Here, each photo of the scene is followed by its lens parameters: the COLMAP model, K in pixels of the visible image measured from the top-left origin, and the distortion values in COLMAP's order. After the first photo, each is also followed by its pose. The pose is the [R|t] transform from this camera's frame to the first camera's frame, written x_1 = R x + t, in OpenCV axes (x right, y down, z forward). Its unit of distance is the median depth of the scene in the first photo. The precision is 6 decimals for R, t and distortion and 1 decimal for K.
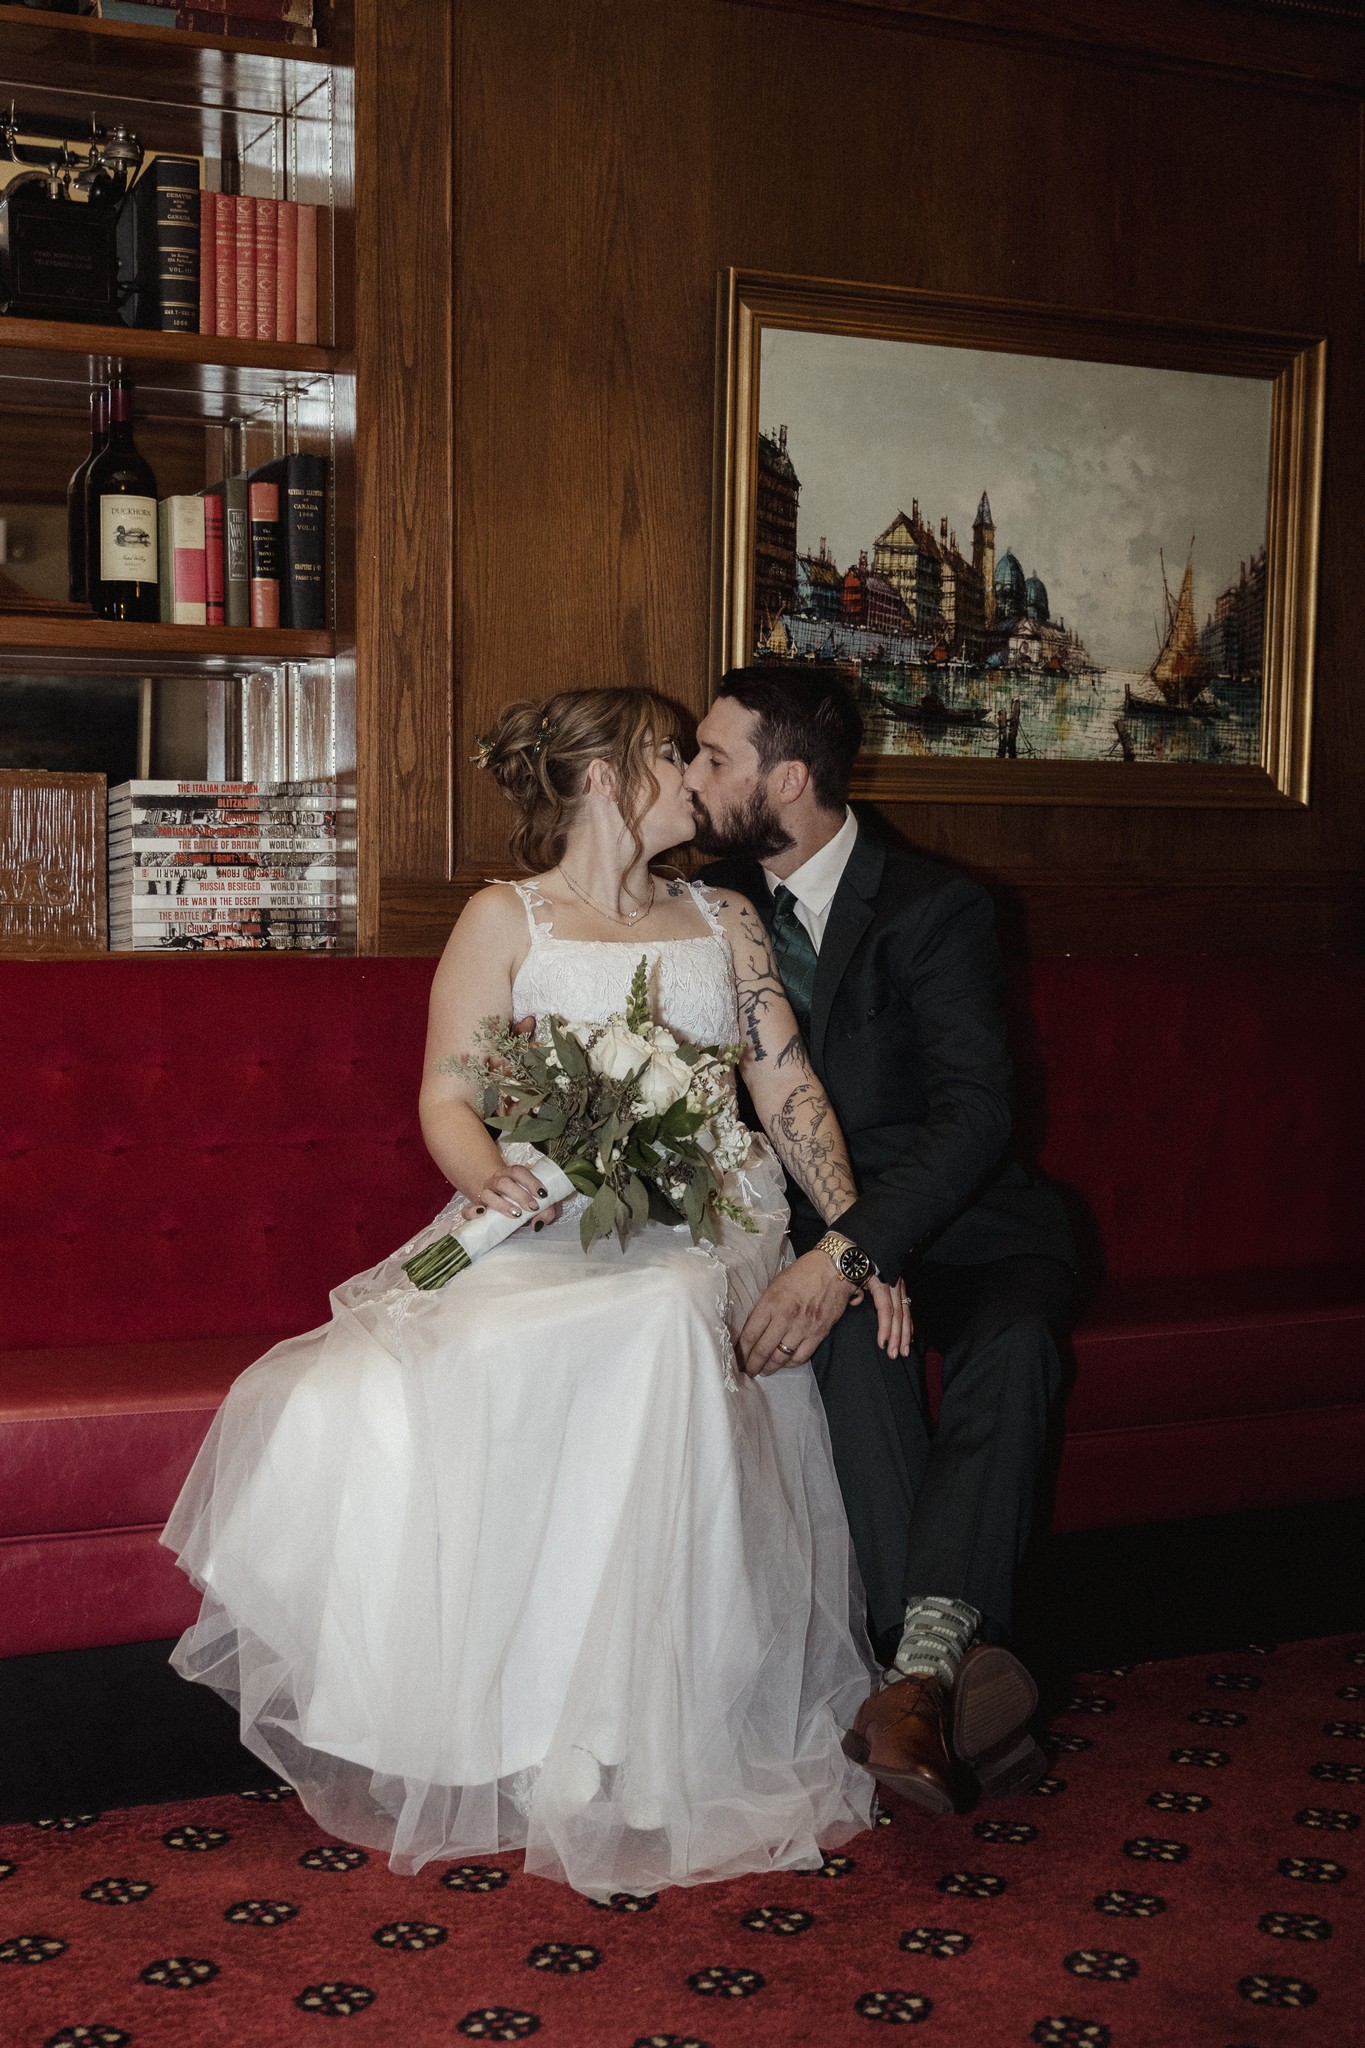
lens RADIAL K [[2720.7, 0, 652.2], [0, 2720.7, 1009.9], [0, 0, 1]] dist [0.017885, 0.000000]
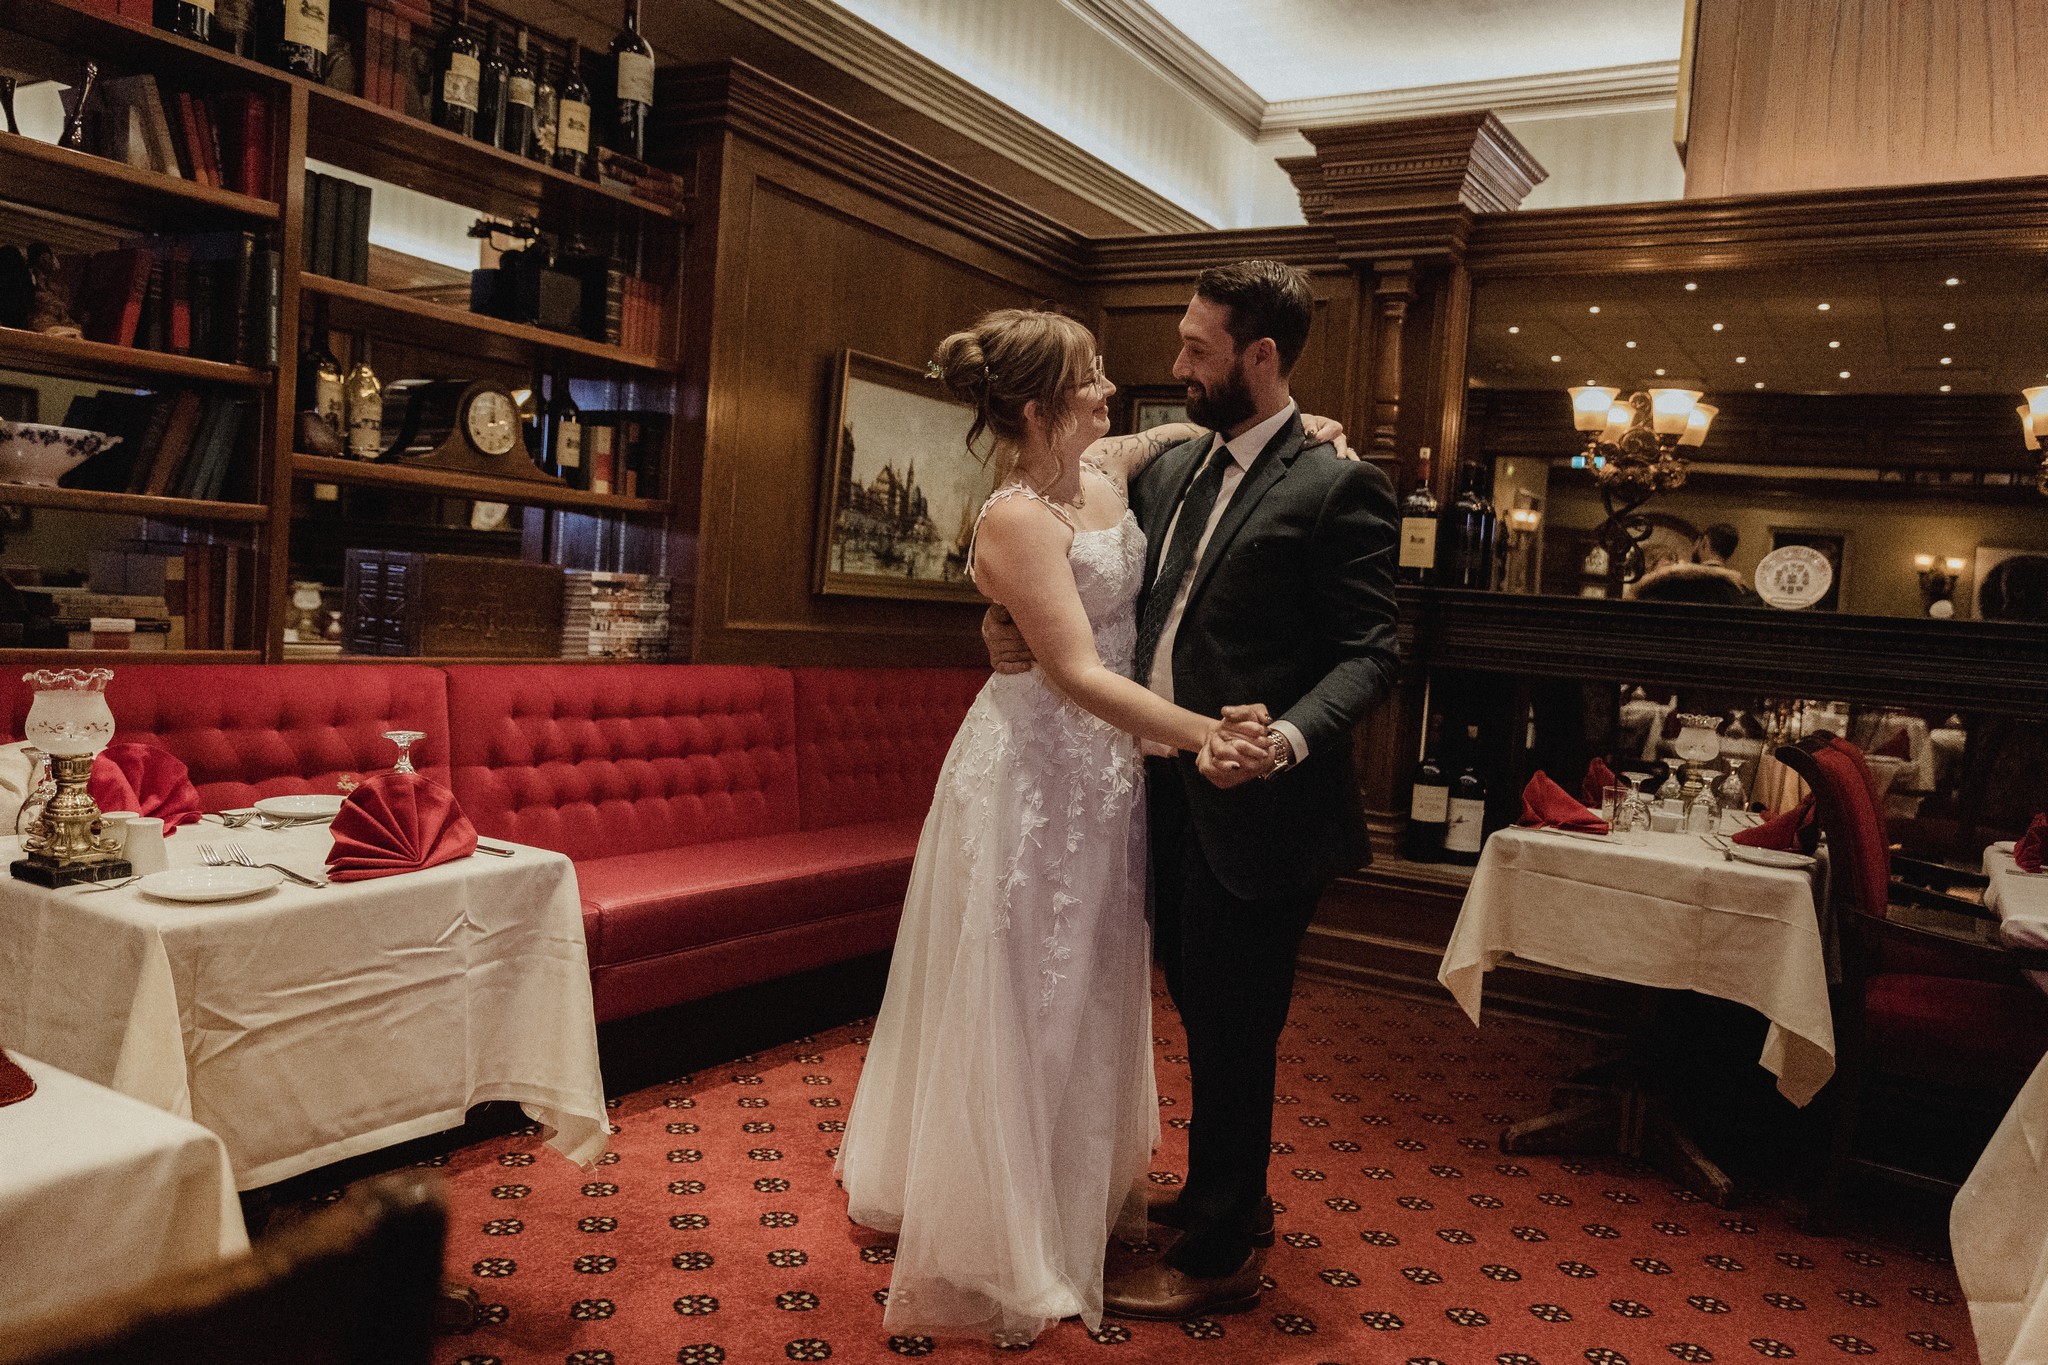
lens RADIAL K [[1578.7, 0, 1032.1], [0, 1578.7, 696.8], [0, 0, 1]] dist [-0.008313, -0.011987]
pose [[0.827963, 0.024850, 0.560232, -0.532189], [-0.047560, 0.998530, 0.025998, -0.036587], [-0.558763, -0.048170, 0.827927, -0.125277]]
